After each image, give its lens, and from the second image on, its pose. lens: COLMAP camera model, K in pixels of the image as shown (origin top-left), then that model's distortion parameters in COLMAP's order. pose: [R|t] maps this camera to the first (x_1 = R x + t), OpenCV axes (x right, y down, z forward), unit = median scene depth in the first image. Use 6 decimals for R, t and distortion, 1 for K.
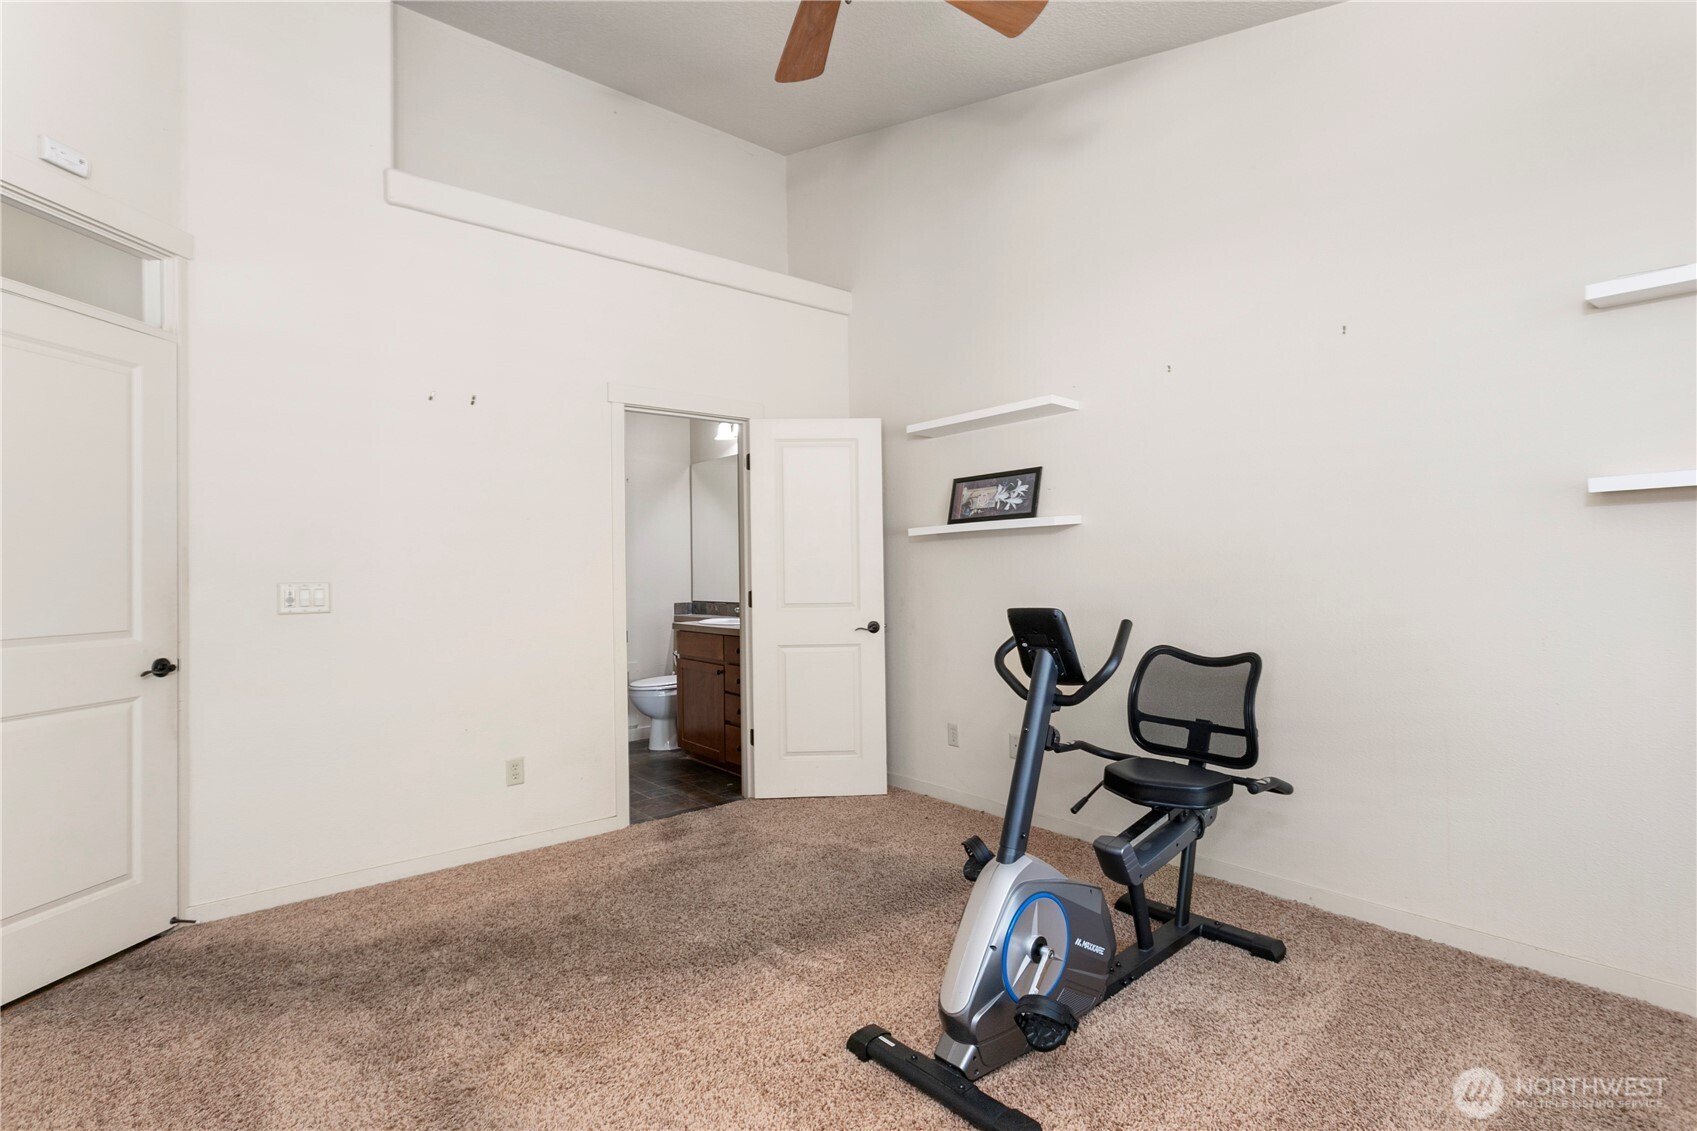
lens RADIAL K [[810.8, 0, 845.0], [0, 810.8, 564.3], [0, 0, 1]] dist [-0.001414, -0.000189]
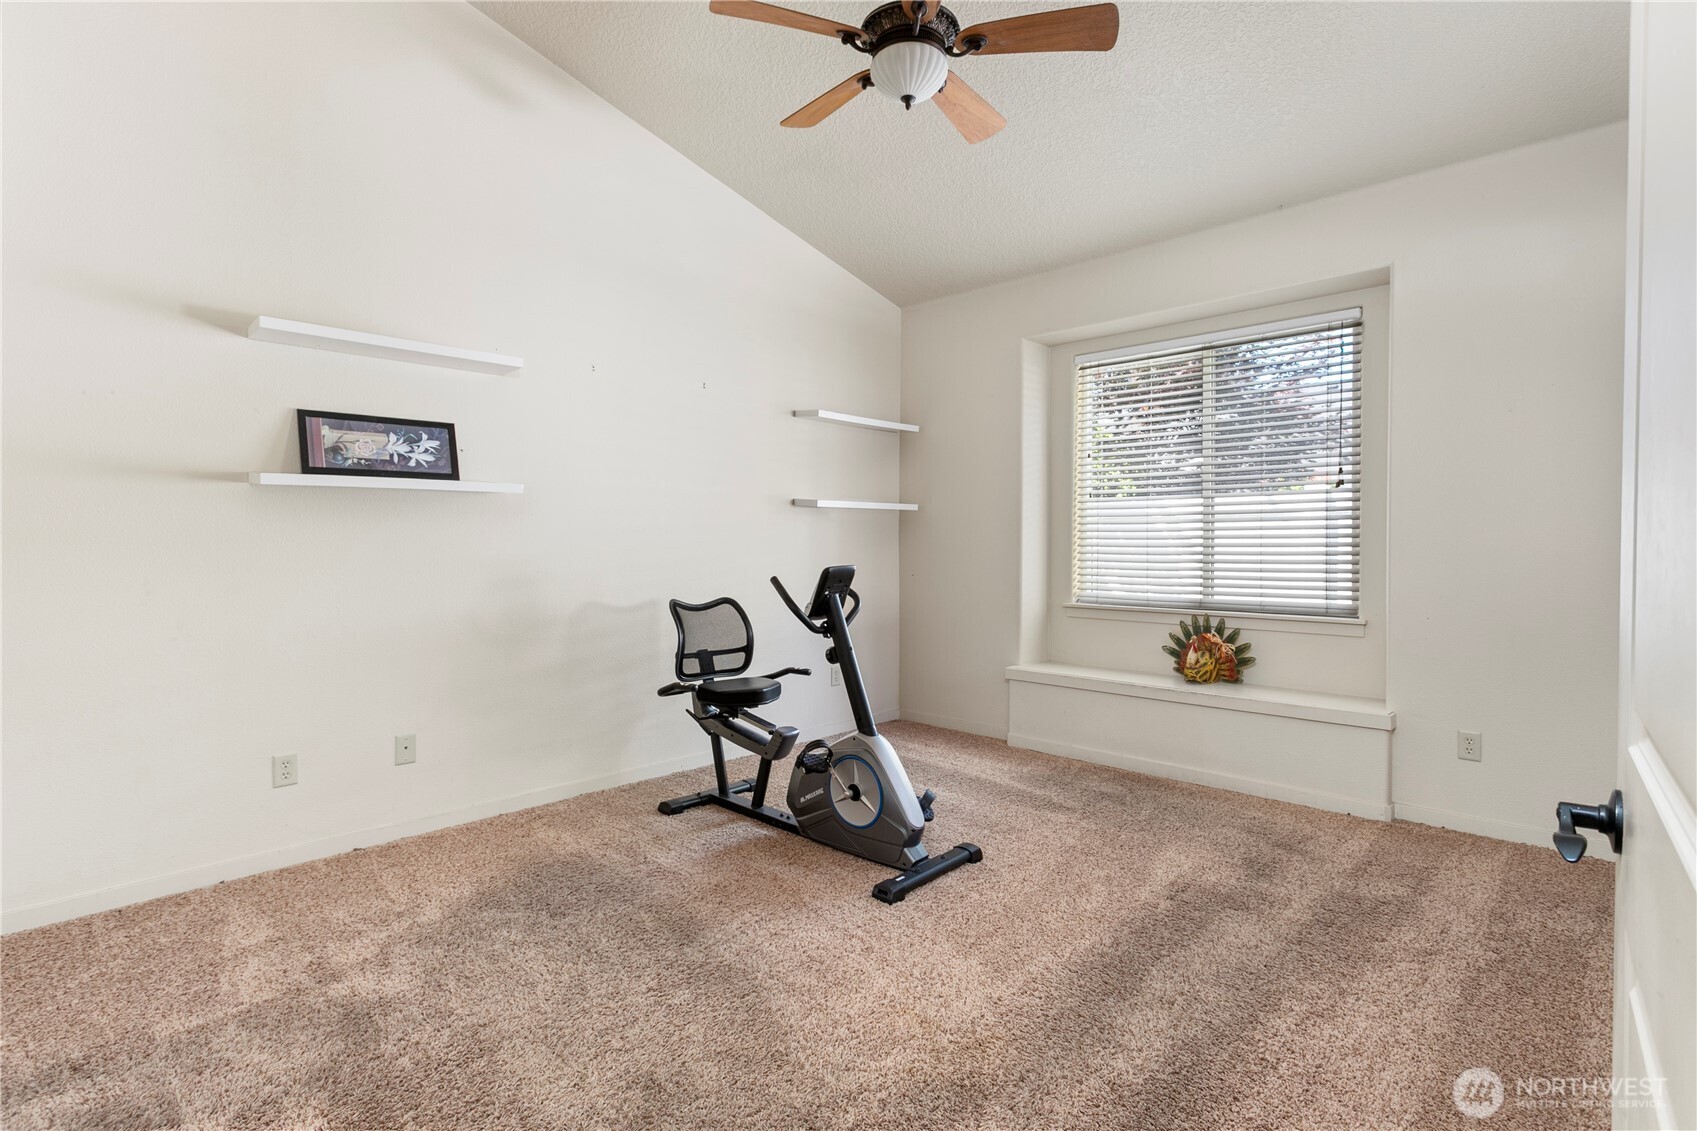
lens RADIAL K [[810.8, 0, 847.2], [0, 810.8, 564.1], [0, 0, 1]] dist [-0.001414, -0.000189]
pose [[-0.116559, -0.013521, 0.993092, -0.684418], [-0.007787, 0.999889, 0.012700, 0.019444], [-0.993153, -0.006253, -0.116652, 0.658330]]
